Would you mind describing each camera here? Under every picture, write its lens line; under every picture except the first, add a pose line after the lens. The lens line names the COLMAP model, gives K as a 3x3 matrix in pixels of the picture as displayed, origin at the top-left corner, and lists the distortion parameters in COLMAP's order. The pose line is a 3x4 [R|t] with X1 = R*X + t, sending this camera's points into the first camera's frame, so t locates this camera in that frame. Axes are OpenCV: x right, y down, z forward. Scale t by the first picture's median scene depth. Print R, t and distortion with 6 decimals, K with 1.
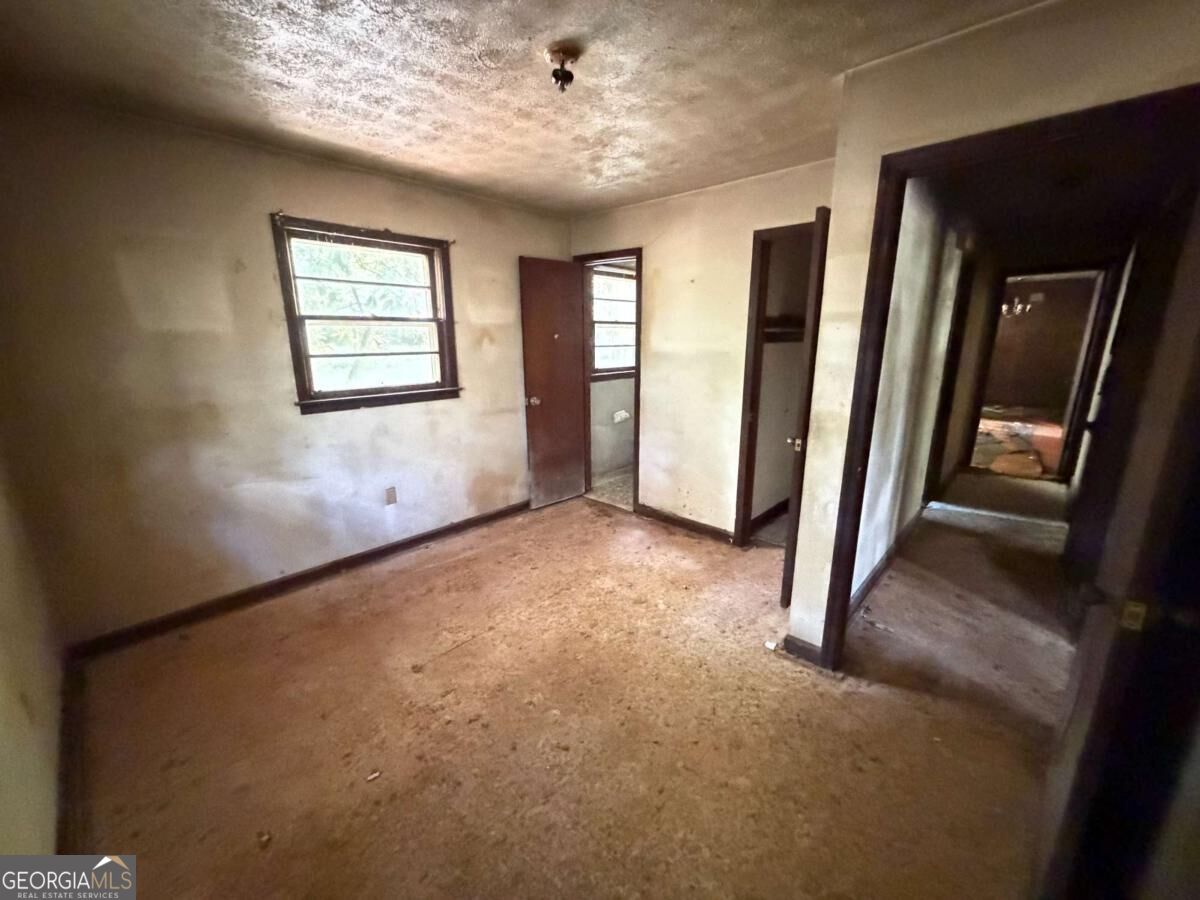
lens RADIAL K [[479.6, 0, 599.0], [0, 479.6, 450.3], [0, 0, 1]] dist [-0.000130, -0.000004]
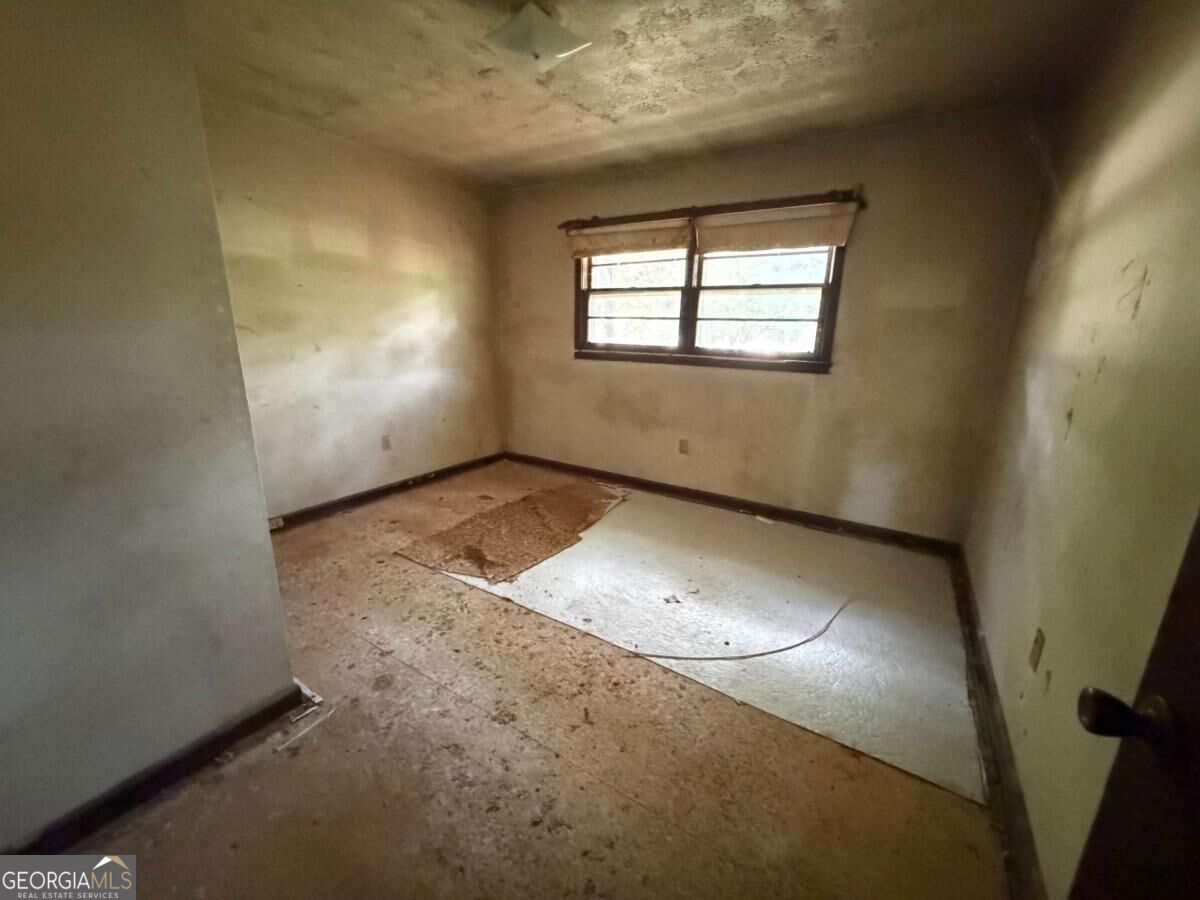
lens RADIAL K [[479.6, 0, 599.3], [0, 479.6, 450.2], [0, 0, 1]] dist [-0.000130, -0.000004]
pose [[0.177523, 0.299482, -0.937441, 0.662522], [-0.225183, 0.939660, 0.257549, -0.159409], [0.958007, 0.165376, 0.234249, 0.607528]]
